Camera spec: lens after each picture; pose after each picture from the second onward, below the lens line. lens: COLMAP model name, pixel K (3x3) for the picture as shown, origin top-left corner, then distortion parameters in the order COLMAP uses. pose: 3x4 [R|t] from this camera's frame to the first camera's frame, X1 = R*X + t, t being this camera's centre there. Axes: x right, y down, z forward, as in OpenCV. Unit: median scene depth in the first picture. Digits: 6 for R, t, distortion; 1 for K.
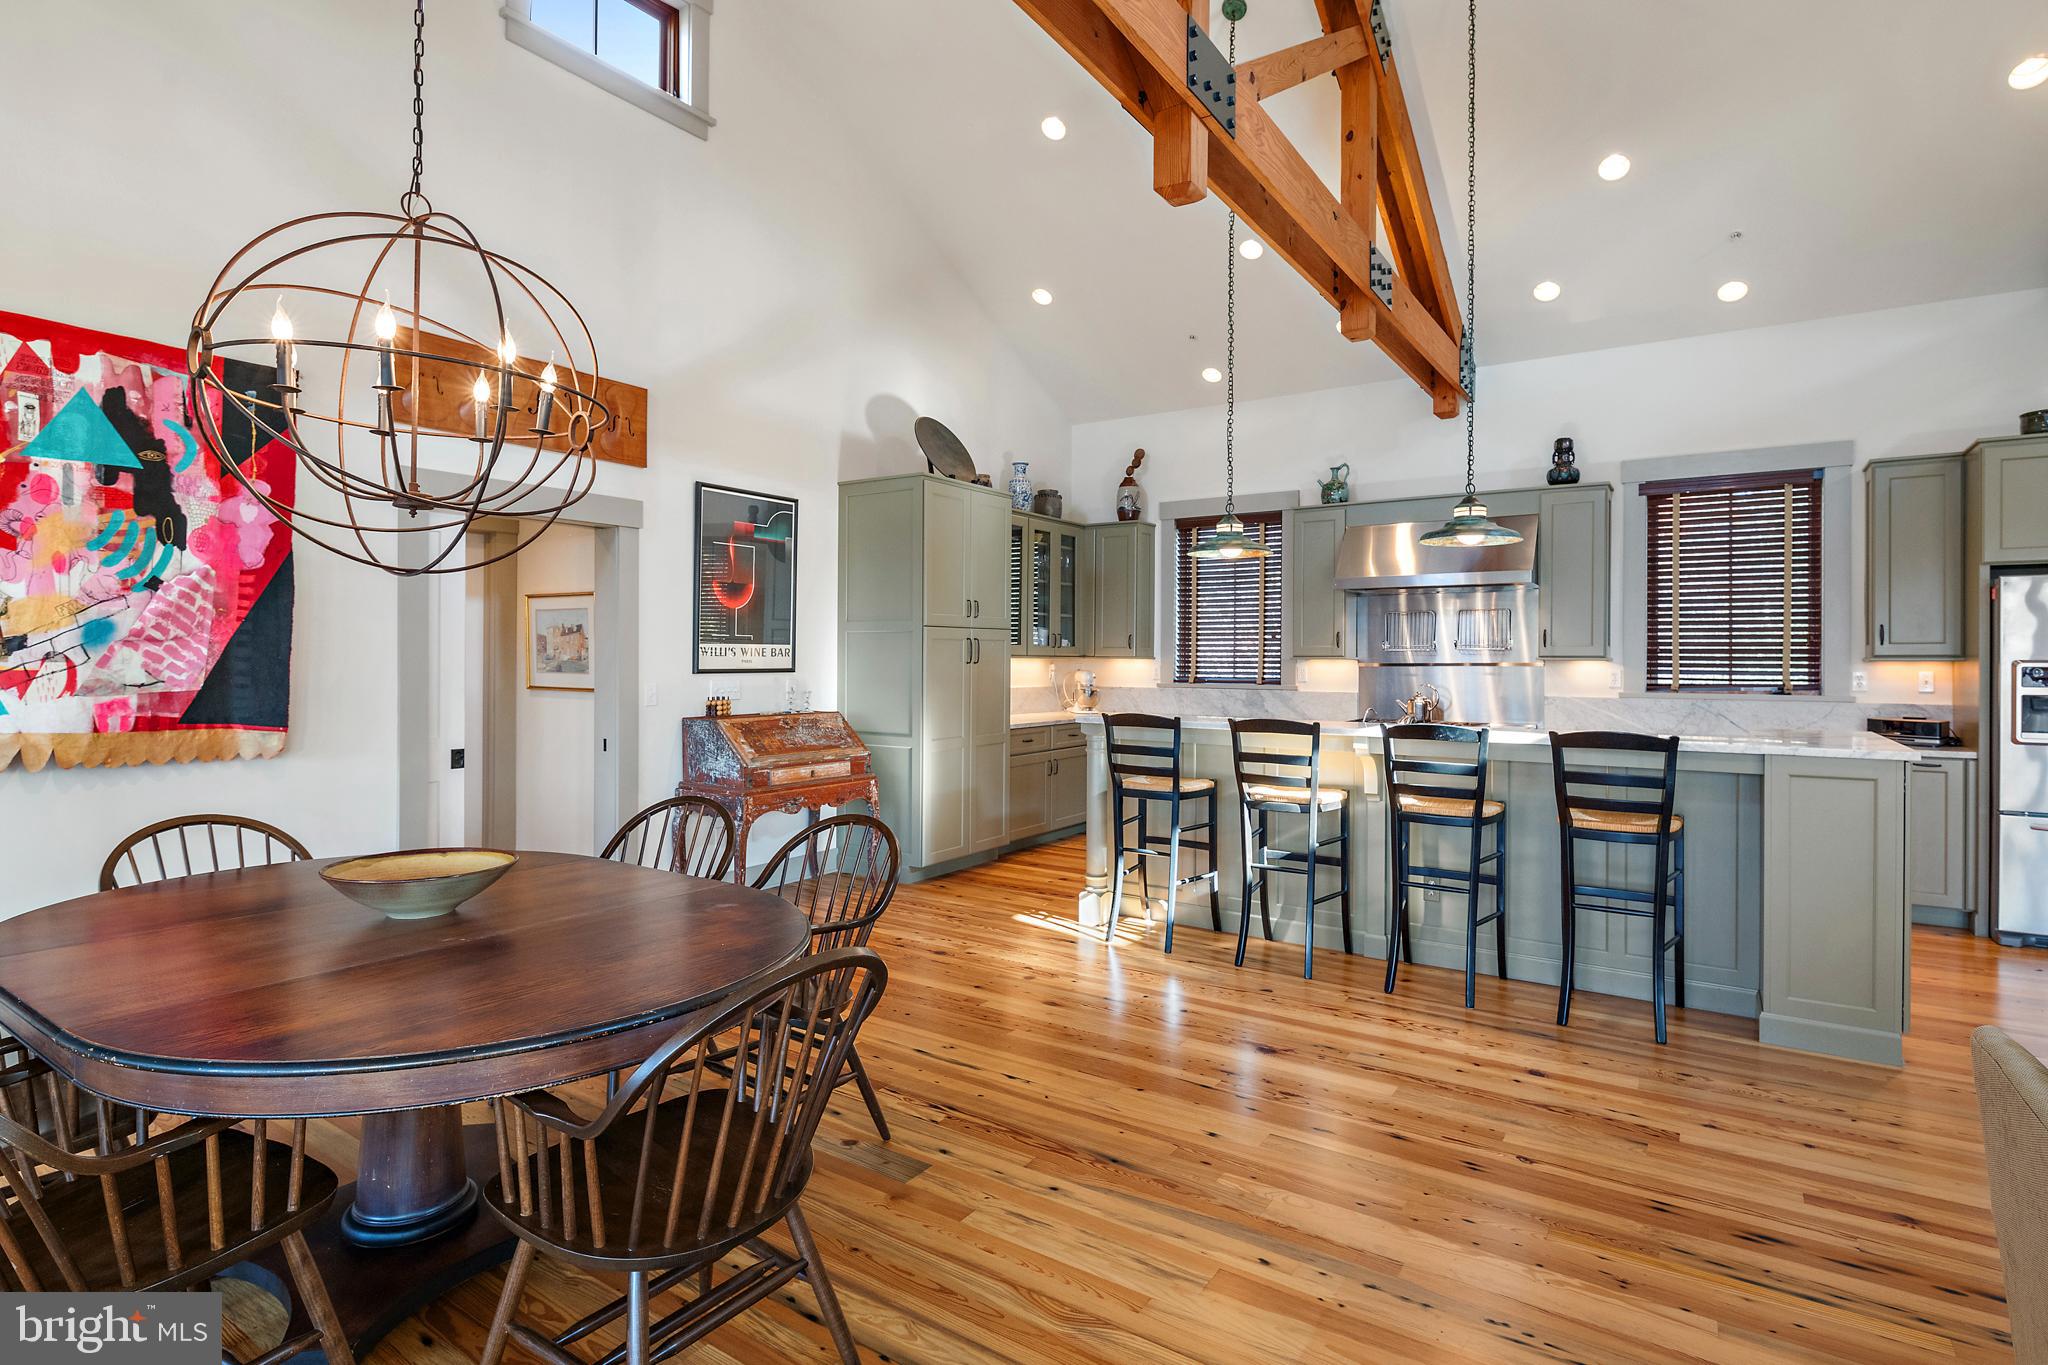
lens RADIAL K [[1005.6, 0, 1031.2], [0, 1005.6, 661.4], [0, 0, 1]] dist [-0.012160, -0.002983]
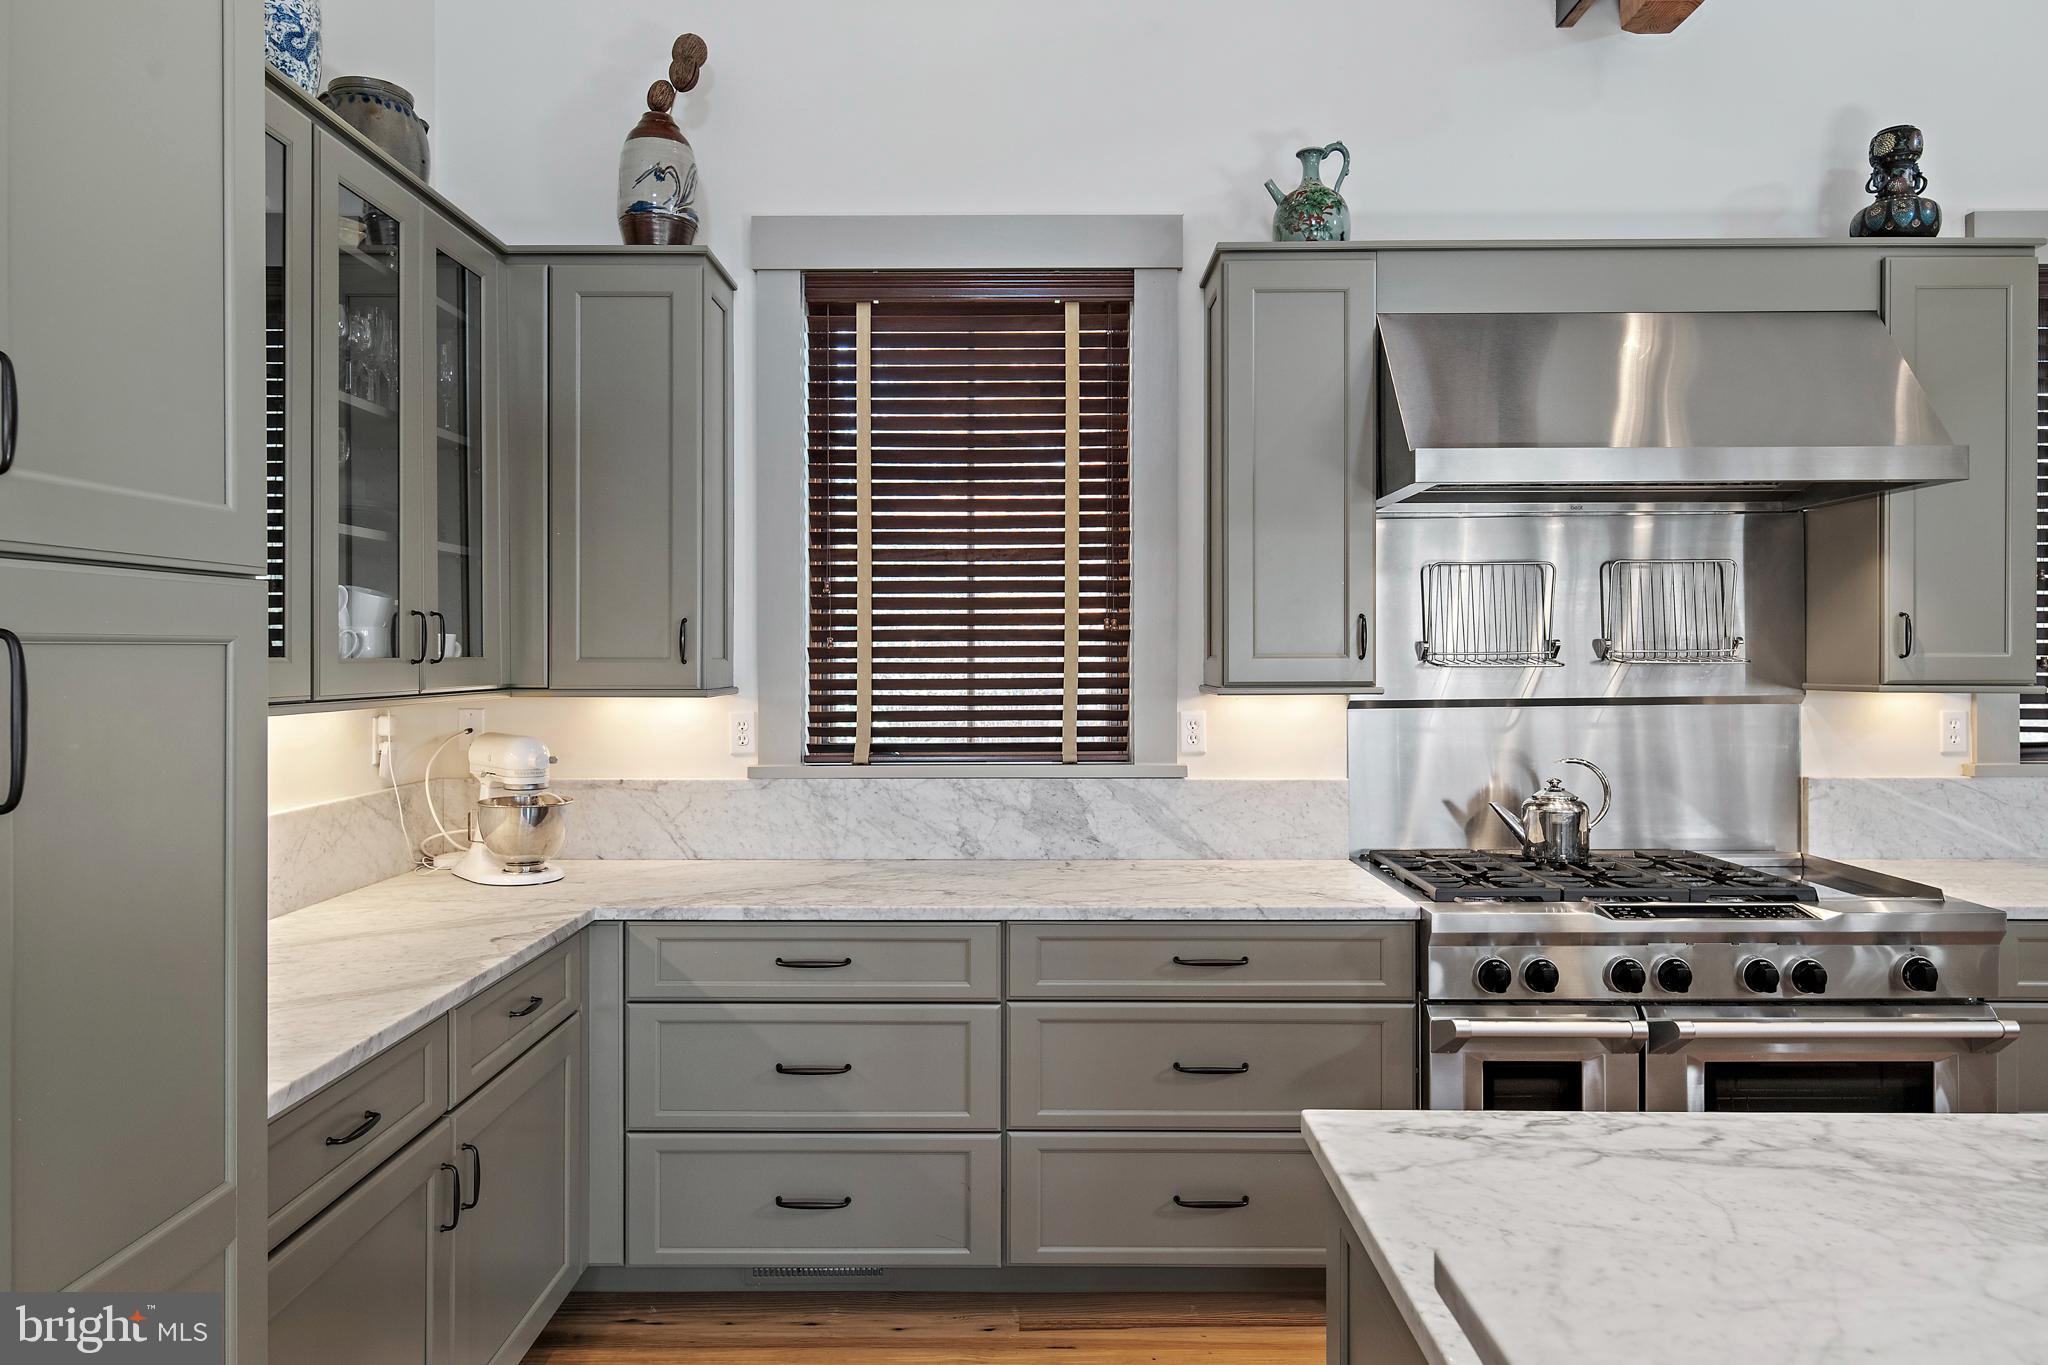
lens RADIAL K [[1270.7, 0, 1023.9], [0, 1270.7, 669.7], [0, 0, 1]] dist [0.003341, -0.005821]
pose [[0.834068, -0.013324, 0.551501, -0.043708], [0.008003, 0.999895, 0.012055, -0.022587], [-0.551604, -0.005641, 0.834087, 0.955557]]
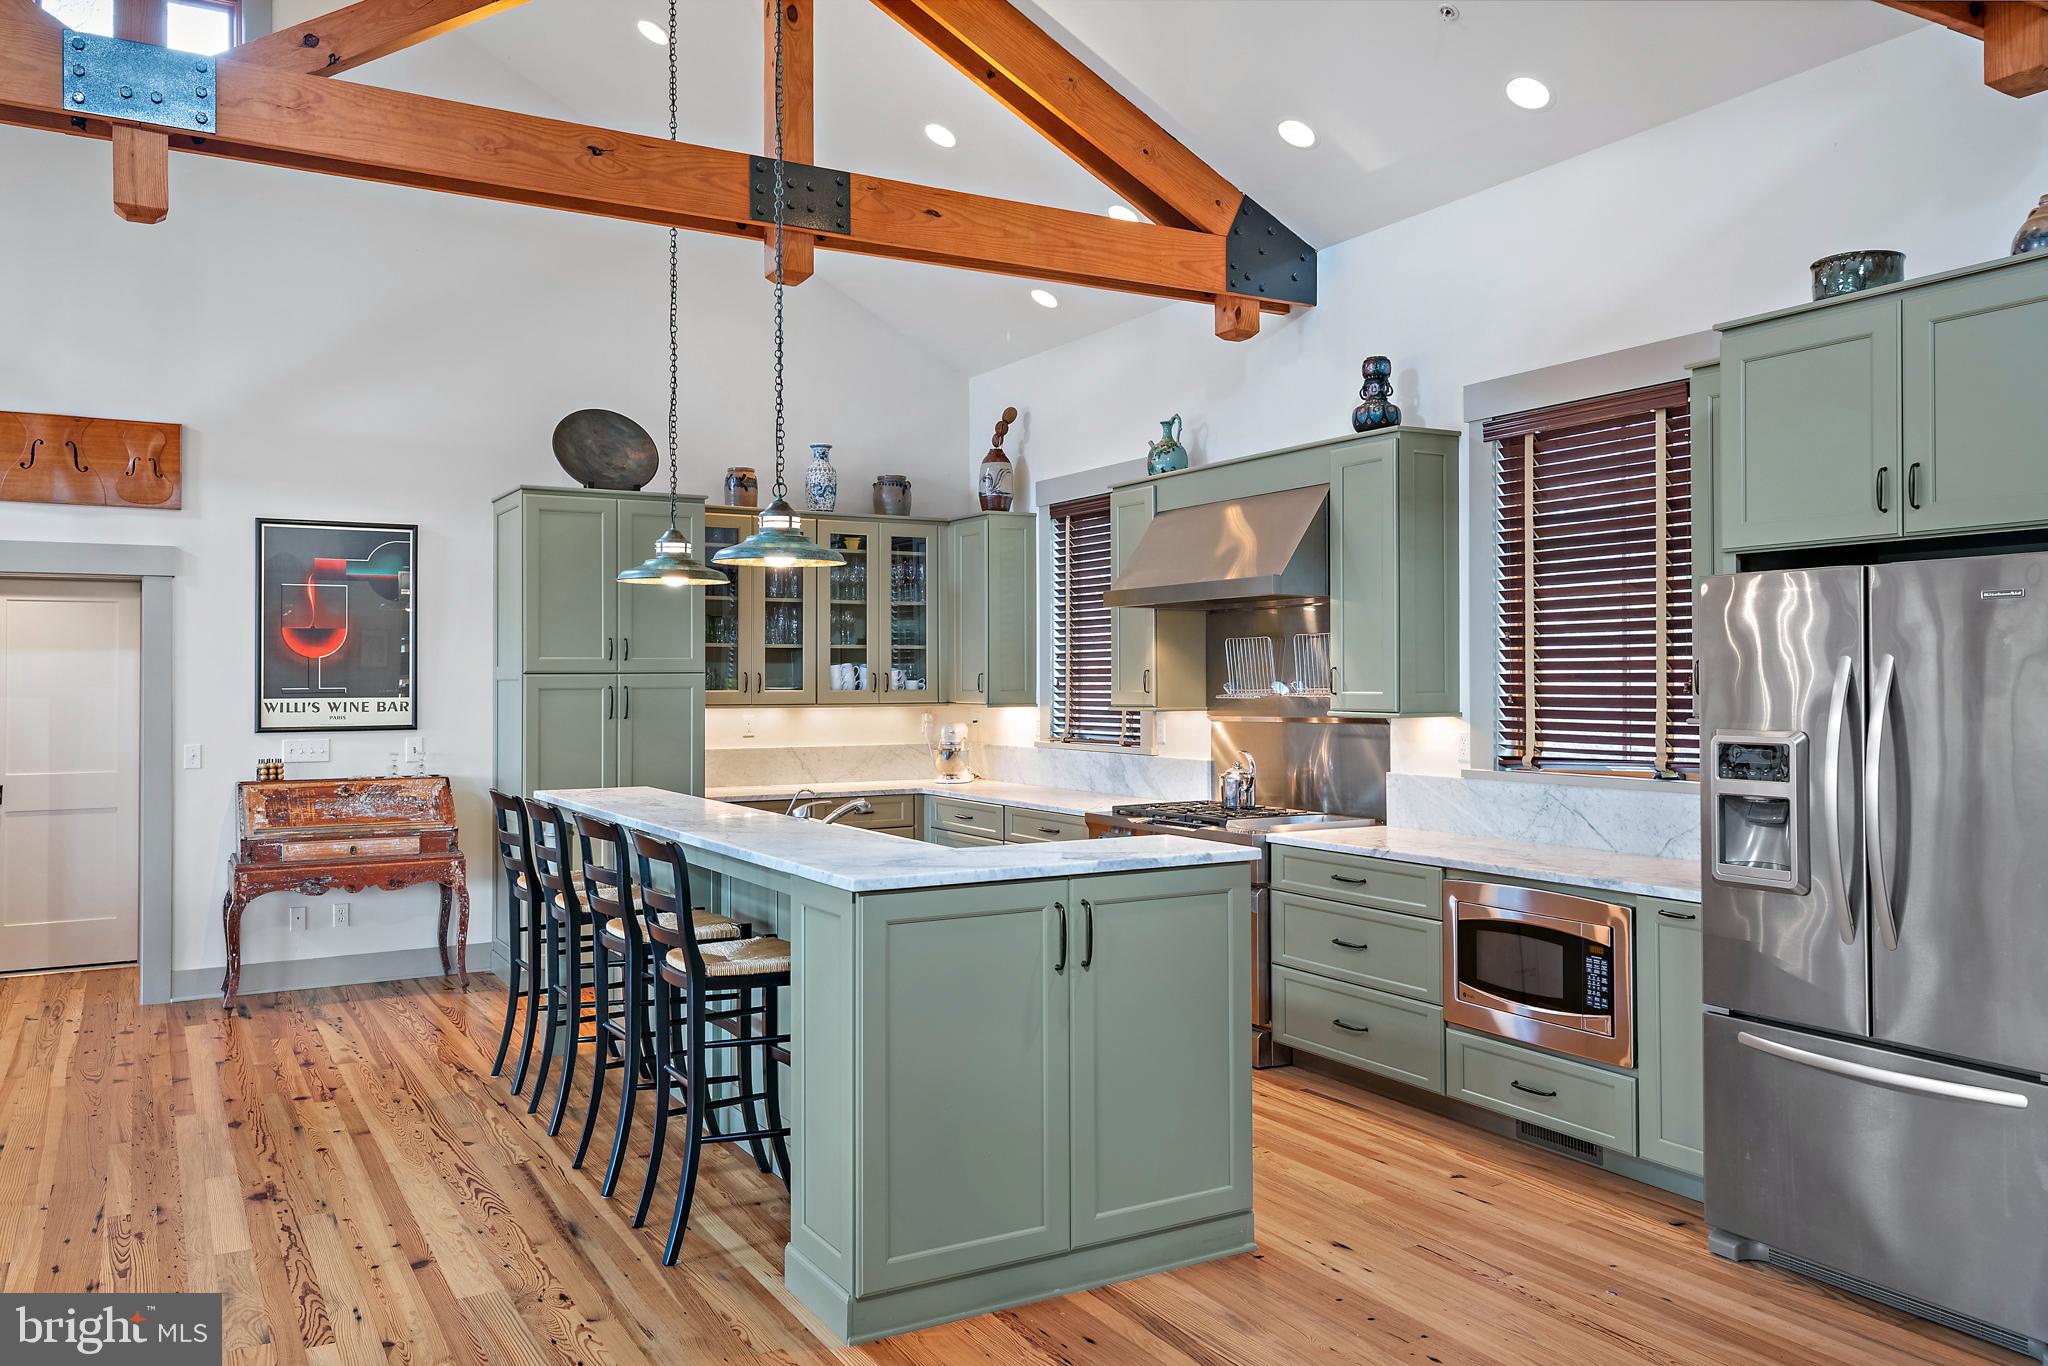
lens RADIAL K [[1533.4, 0, 1052.6], [0, 1533.4, 662.3], [0, 0, 1]] dist [0.020487, -0.000086]
pose [[0.901887, -0.013122, -0.431772, 0.941810], [0.006483, 0.999837, -0.016843, -0.023872], [0.431922, 0.012391, 0.901826, 0.072618]]
